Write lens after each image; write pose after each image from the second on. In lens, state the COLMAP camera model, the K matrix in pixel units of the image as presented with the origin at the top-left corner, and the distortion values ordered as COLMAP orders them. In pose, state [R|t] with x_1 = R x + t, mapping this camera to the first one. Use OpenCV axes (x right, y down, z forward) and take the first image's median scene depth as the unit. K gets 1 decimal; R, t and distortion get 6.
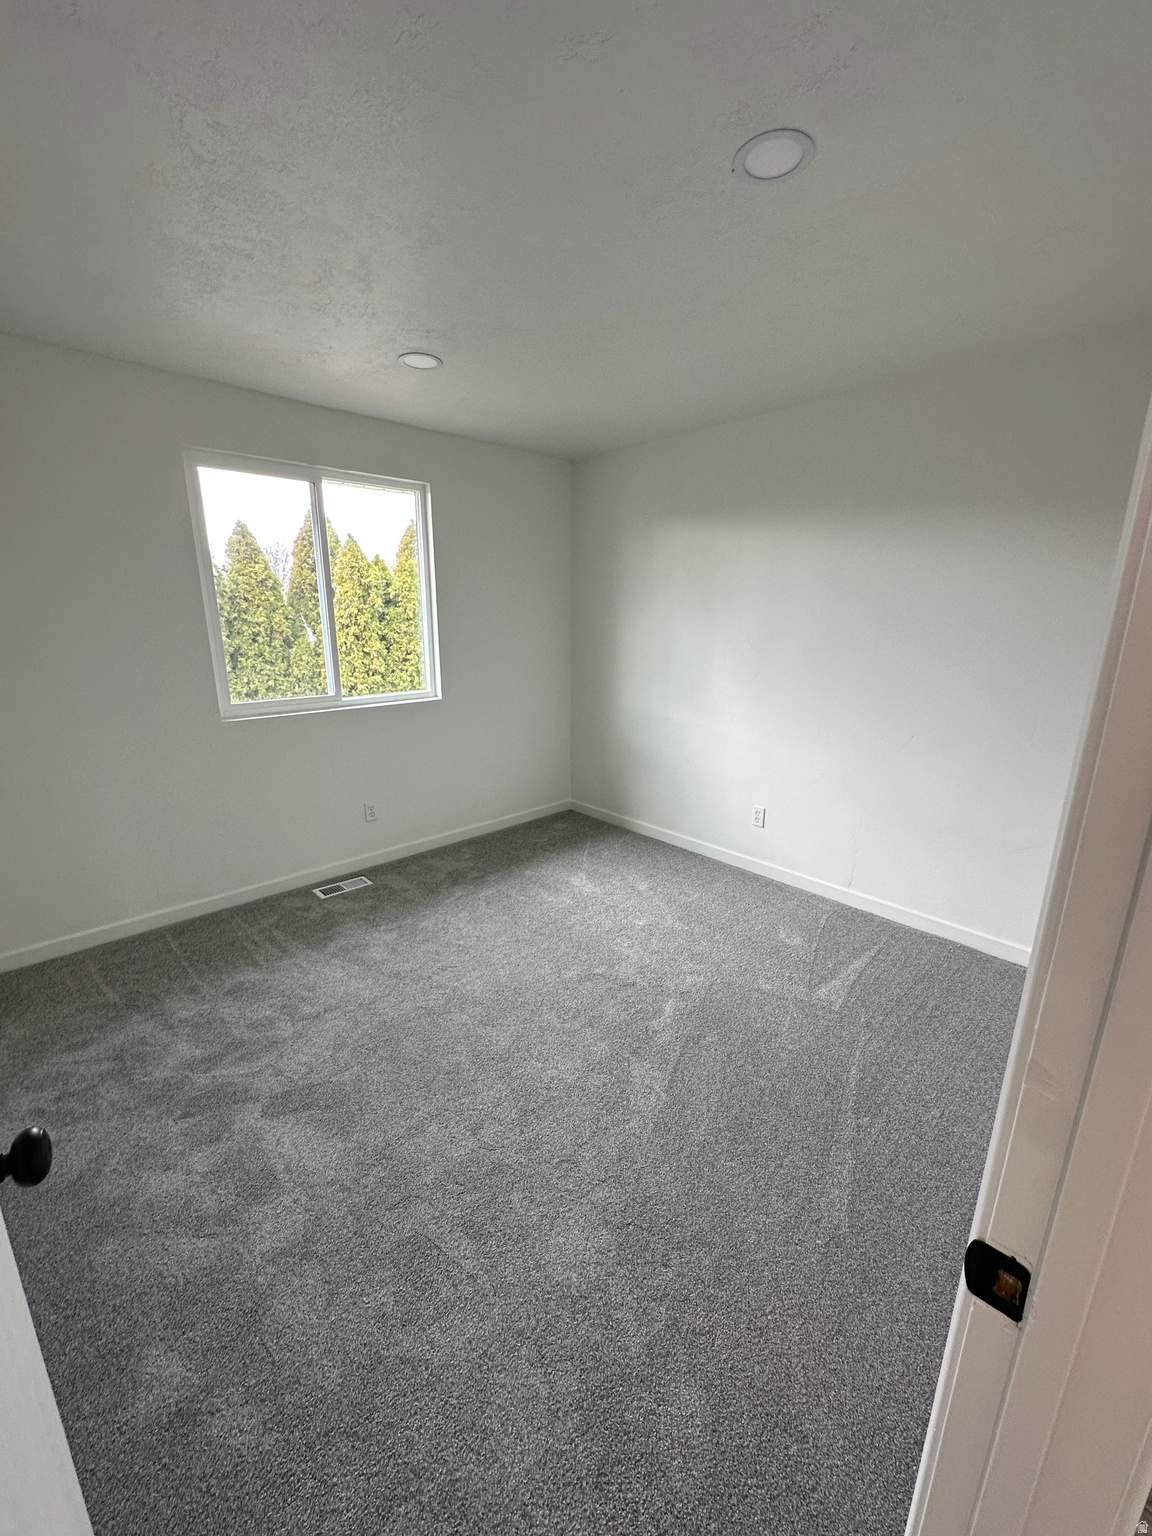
lens RADIAL K [[618.6, 0, 578.3], [0, 618.6, 770.2], [0, 0, 1]] dist [0.002627, 0.000055]
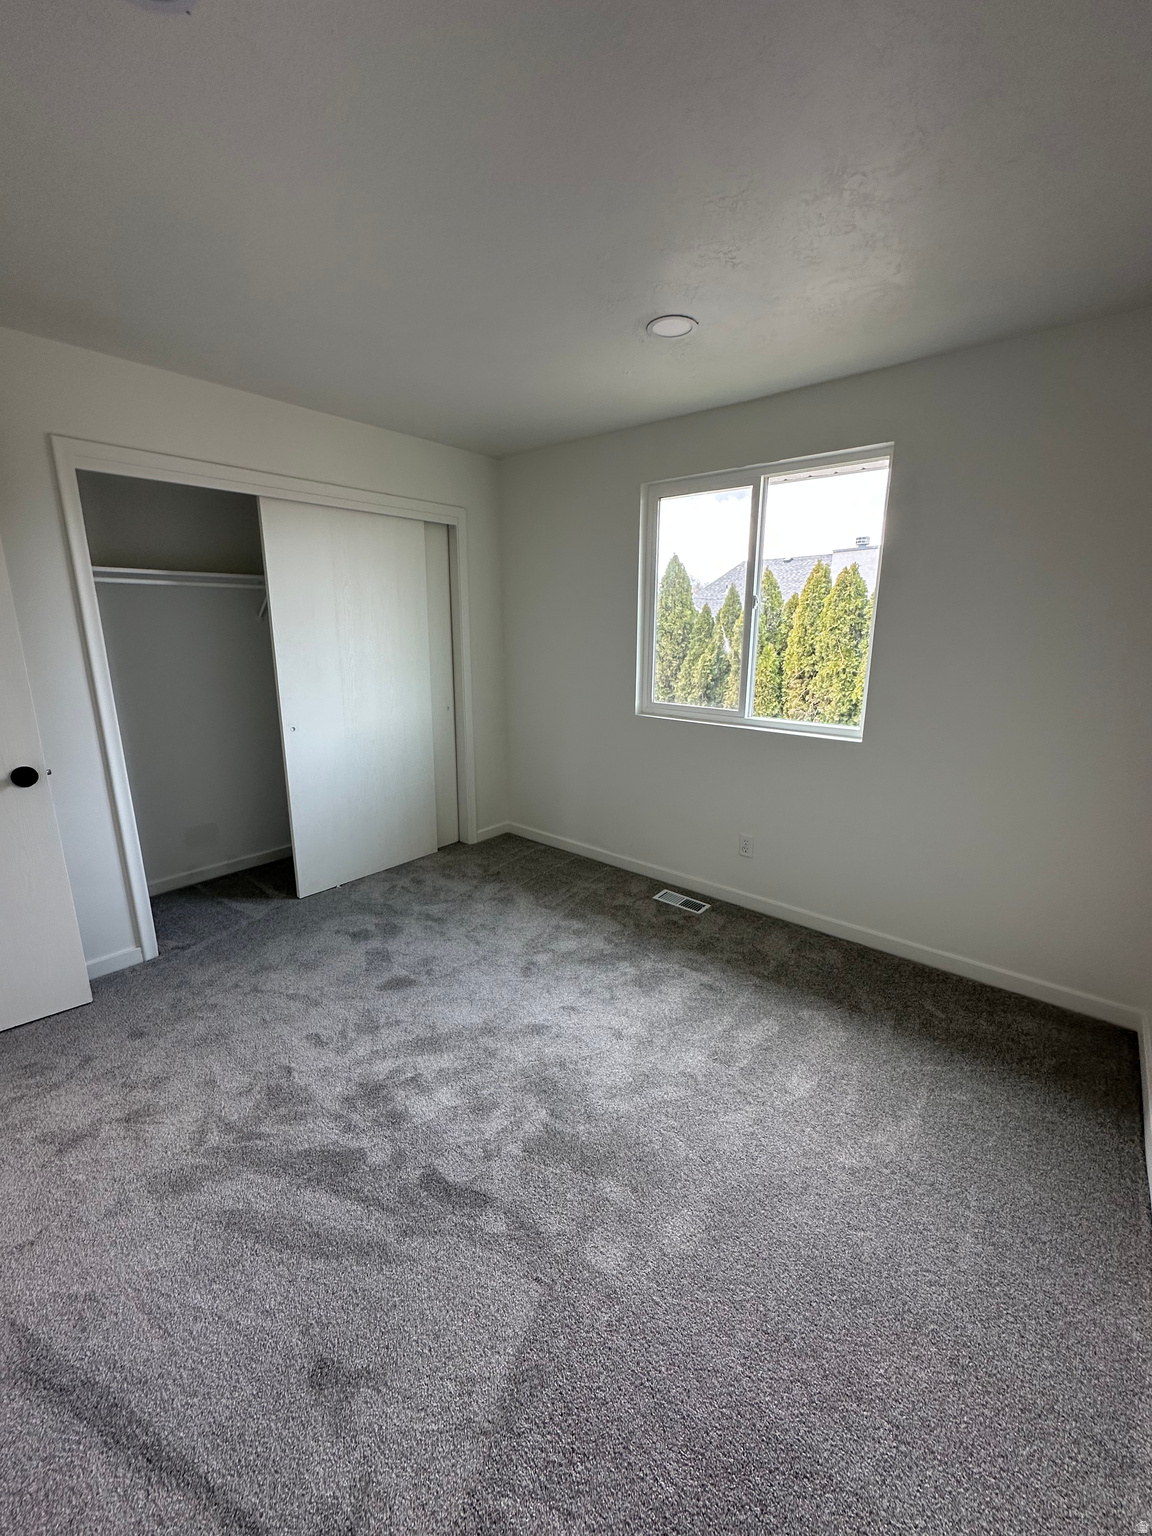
lens RADIAL K [[618.6, 0, 570.5], [0, 618.6, 769.4], [0, 0, 1]] dist [0.002627, 0.000055]
pose [[0.103429, 0.229312, -0.967842, 0.549199], [-0.251251, 0.947527, 0.197649, -0.173701], [0.962380, 0.222729, 0.155617, 0.684650]]
